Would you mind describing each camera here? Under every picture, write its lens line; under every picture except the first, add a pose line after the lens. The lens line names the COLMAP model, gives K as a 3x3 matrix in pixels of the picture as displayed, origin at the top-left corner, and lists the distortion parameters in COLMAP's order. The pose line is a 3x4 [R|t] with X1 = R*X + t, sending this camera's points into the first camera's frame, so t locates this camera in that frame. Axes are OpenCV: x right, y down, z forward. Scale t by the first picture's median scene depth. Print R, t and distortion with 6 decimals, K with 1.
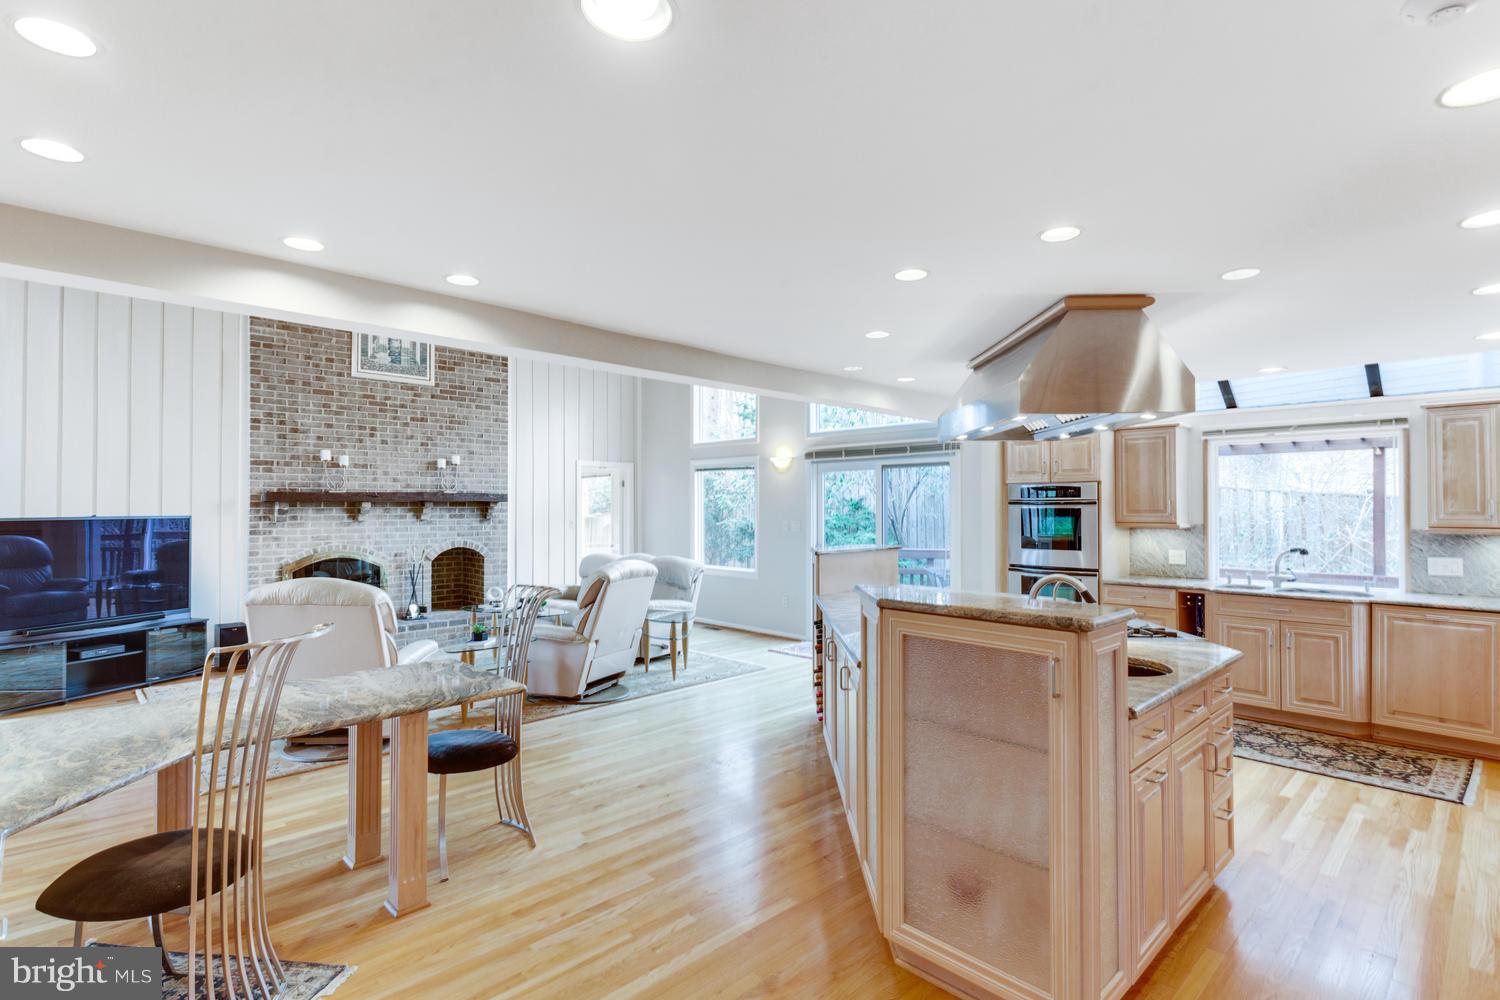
lens RADIAL K [[721.8, 0, 748.0], [0, 721.8, 496.9], [0, 0, 1]] dist [0.001823, 0.000034]
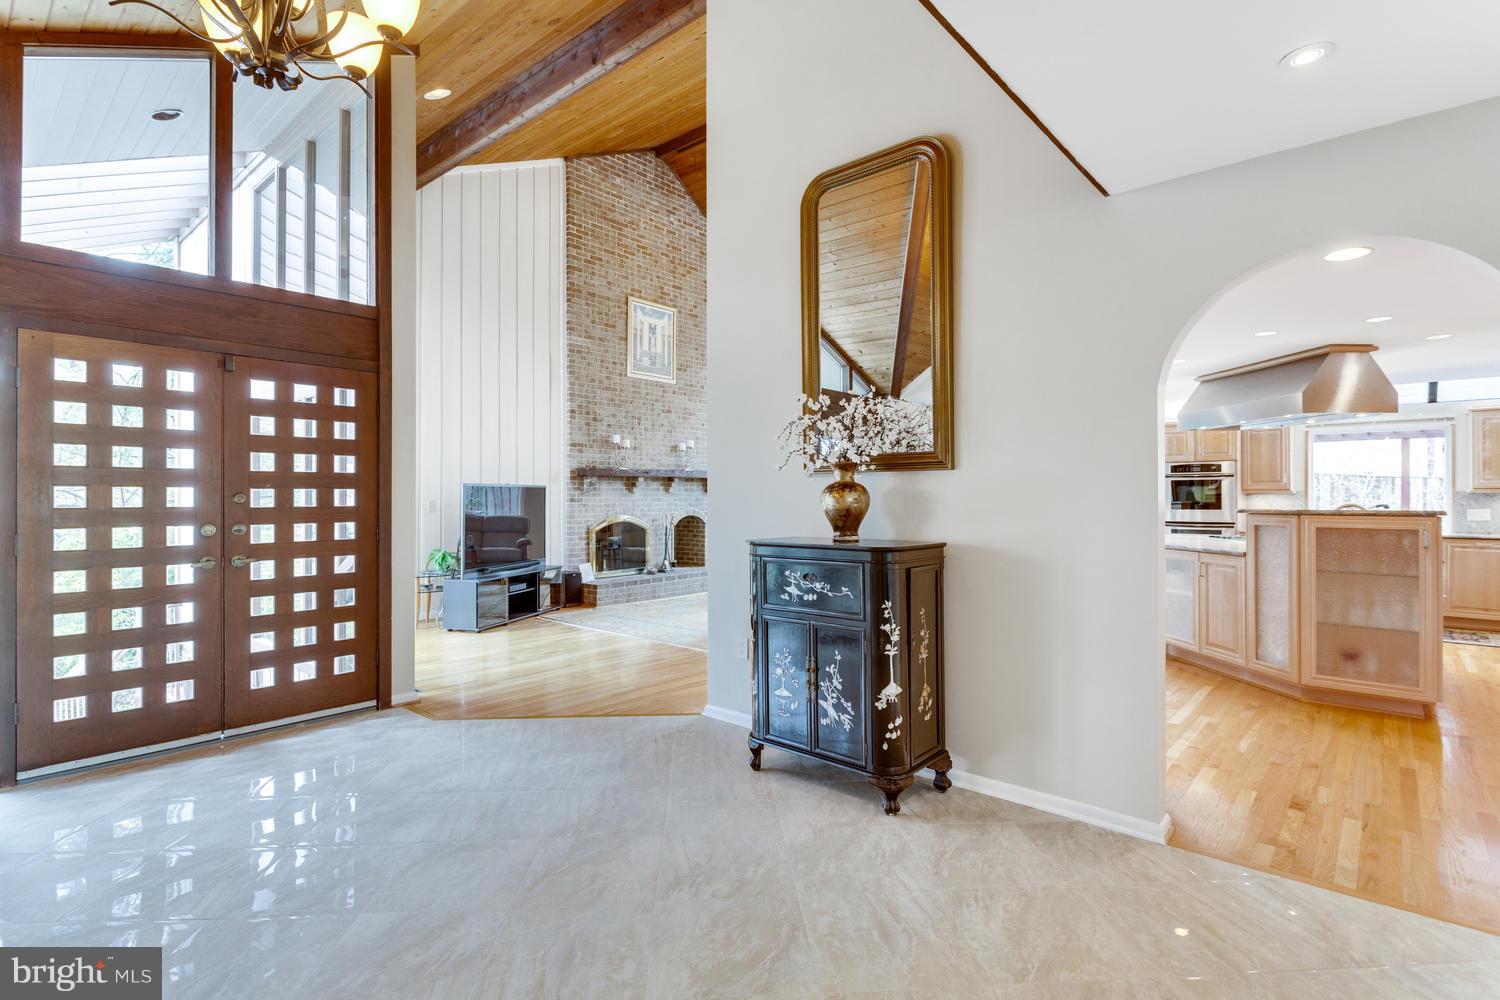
lens RADIAL K [[706.4, 0, 751.1], [0, 706.4, 493.2], [0, 0, 1]] dist [0.000127, 0.000156]
pose [[0.997011, -0.000261, 0.077255, -0.437190], [-0.000435, 0.999959, 0.008997, 0.023971], [-0.077254, -0.009004, 0.996971, -0.236354]]
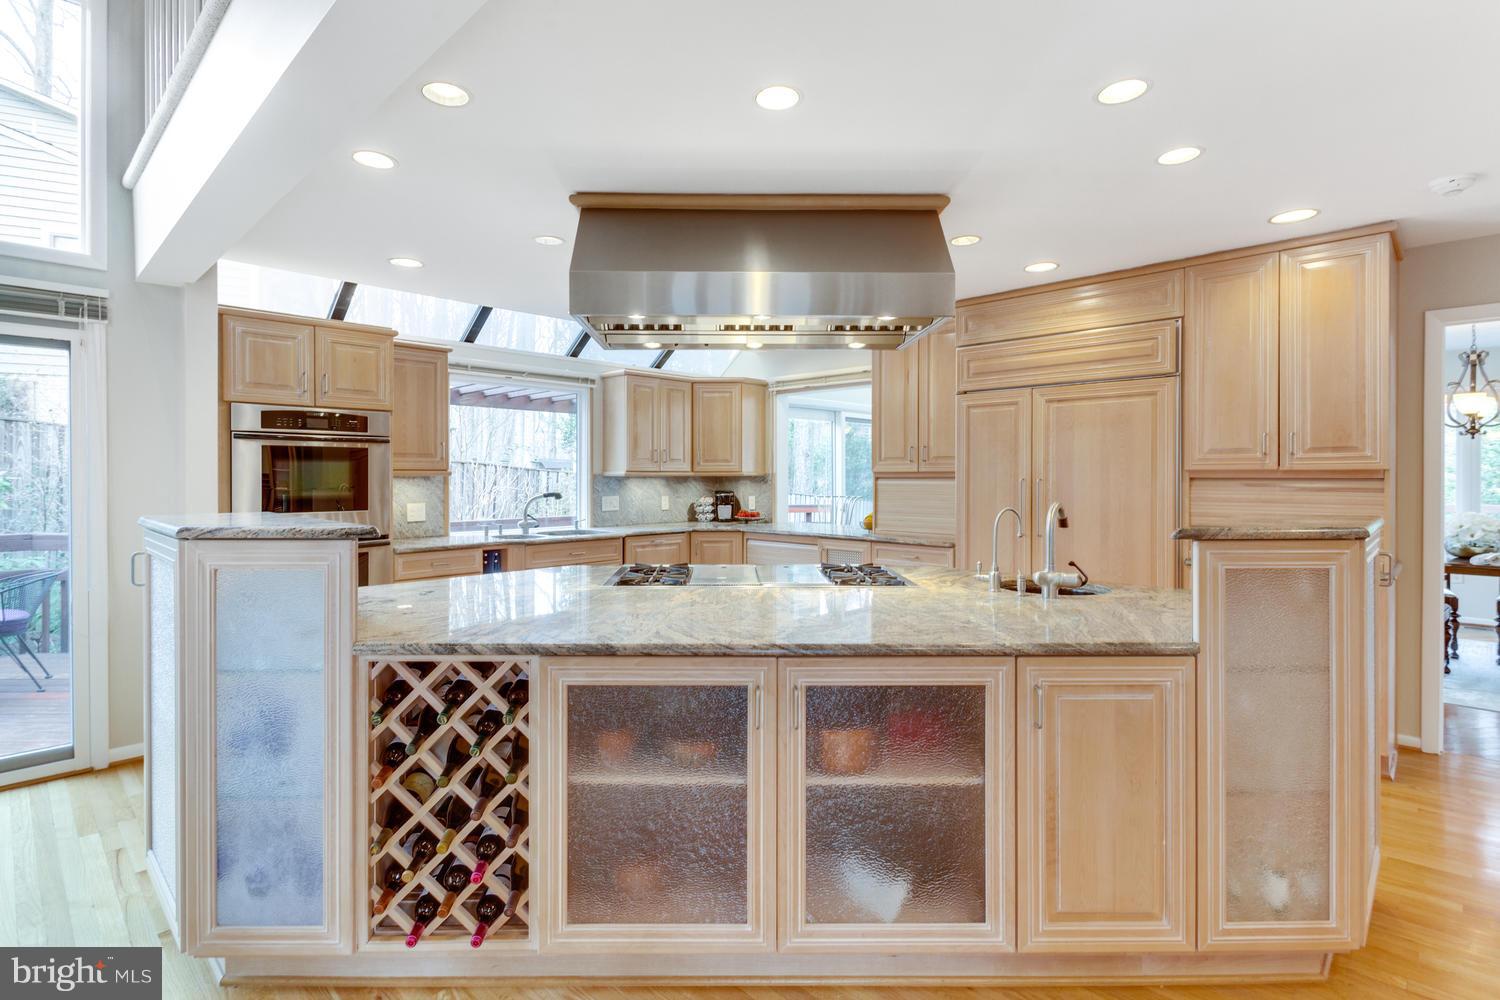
lens RADIAL K [[725.7, 0, 746.0], [0, 725.7, 472.9], [0, 0, 1]] dist [0.000916, 0.000051]
pose [[-0.043824, -0.001072, 0.999039, -0.186056], [-0.014711, 0.999892, 0.000427, 0.026169], [-0.998931, -0.014679, -0.043835, 0.525533]]
